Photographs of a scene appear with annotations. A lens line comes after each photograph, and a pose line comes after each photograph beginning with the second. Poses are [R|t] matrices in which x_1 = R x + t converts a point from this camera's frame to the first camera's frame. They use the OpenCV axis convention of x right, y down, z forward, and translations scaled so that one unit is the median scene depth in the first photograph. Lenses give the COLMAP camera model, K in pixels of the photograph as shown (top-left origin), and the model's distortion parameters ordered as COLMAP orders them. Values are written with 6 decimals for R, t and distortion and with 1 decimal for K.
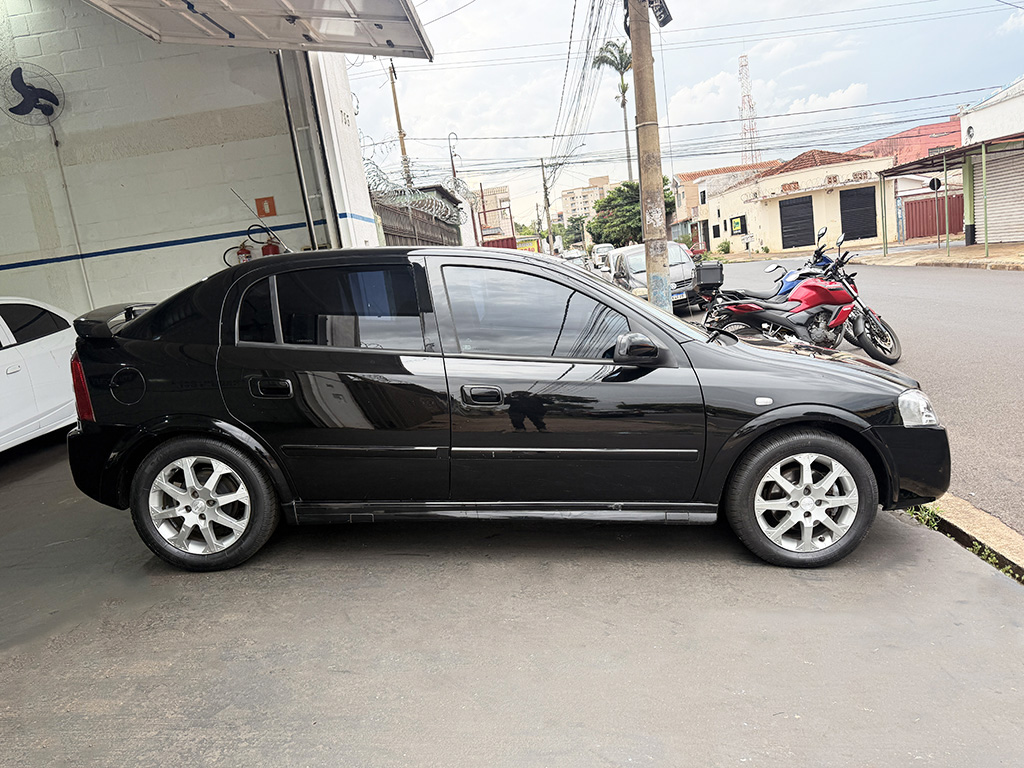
lens RADIAL K [[725.8, 0, 512.0], [0, 725.8, 384.0], [0, 0, 1]] dist [0.023429, -0.025153]
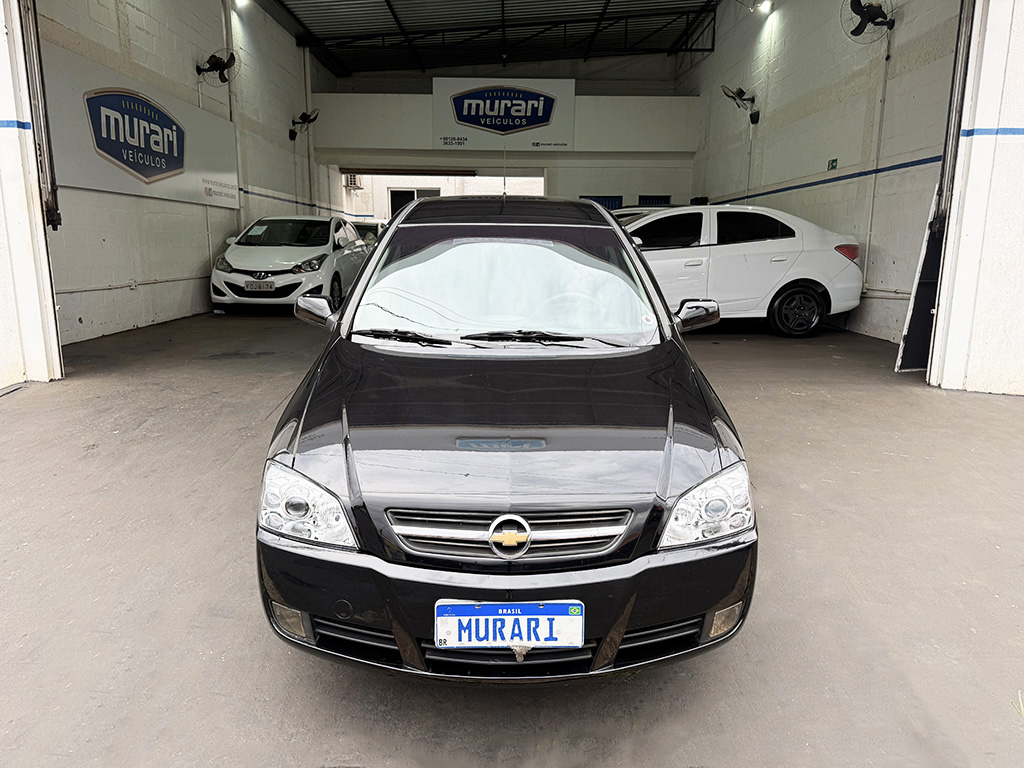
lens RADIAL K [[724.8, 0, 512.0], [0, 724.8, 384.0], [0, 0, 1]] dist [0.054154, -0.071161]
pose [[0.037950, 0.317813, -0.947394, 0.497117], [-0.178819, 0.934933, 0.306470, -0.128467], [0.983150, 0.157781, 0.092311, 0.481623]]
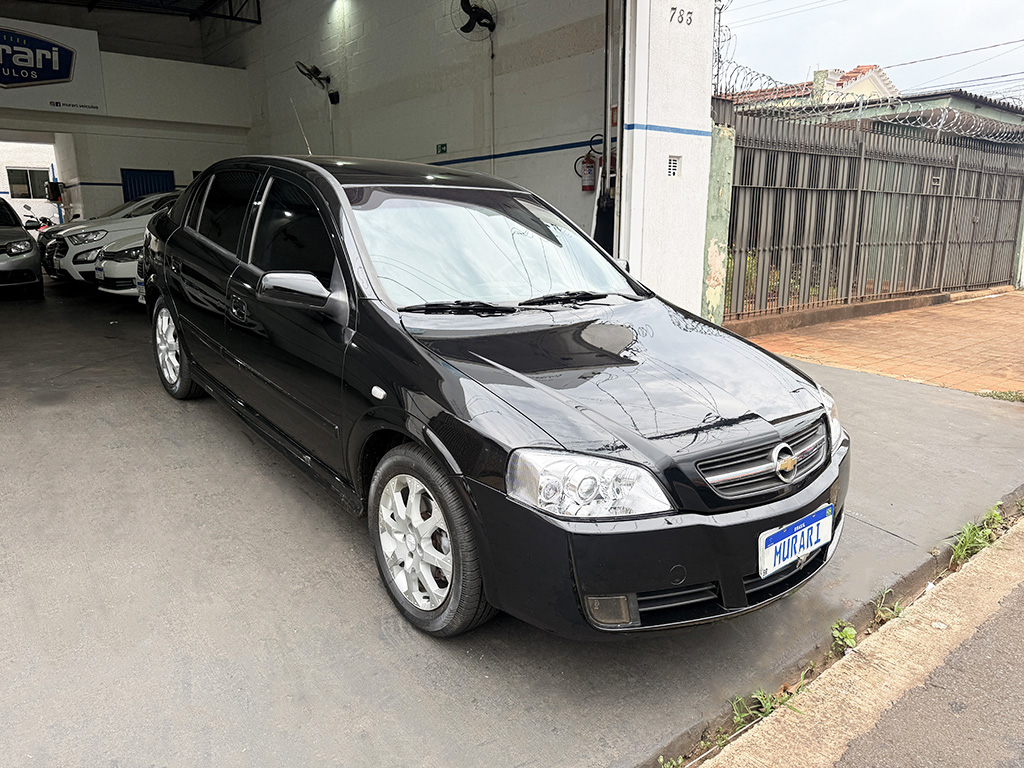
lens RADIAL K [[738.8, 0, 512.0], [0, 738.8, 384.0], [0, 0, 1]] dist [0.005972, -0.008547]
pose [[0.649557, 0.280026, -0.706867, 0.397309], [-0.205489, 0.959764, 0.191383, -0.062200], [0.732018, 0.020939, 0.680964, 0.239221]]
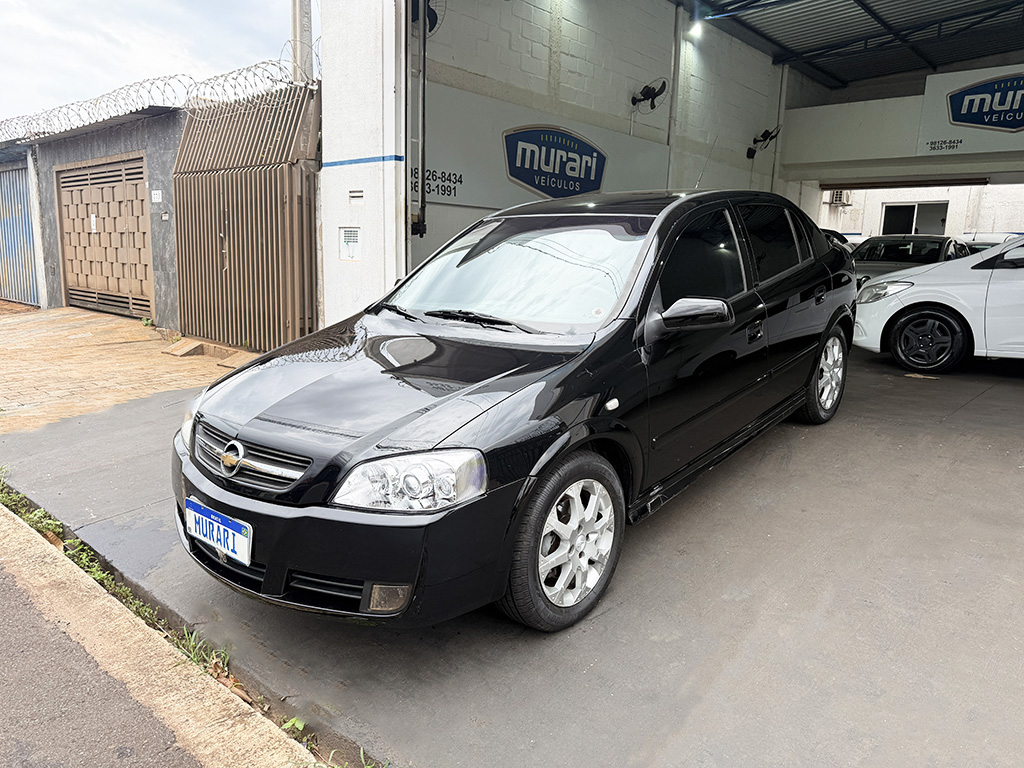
lens RADIAL K [[725.8, 0, 512.0], [0, 725.8, 384.0], [0, 0, 1]] dist [0.023429, -0.025153]
pose [[-0.614993, 0.247993, -0.748521, 0.420396], [-0.076117, 0.926155, 0.369383, -0.150465], [0.784850, 0.284143, -0.550702, 0.763084]]
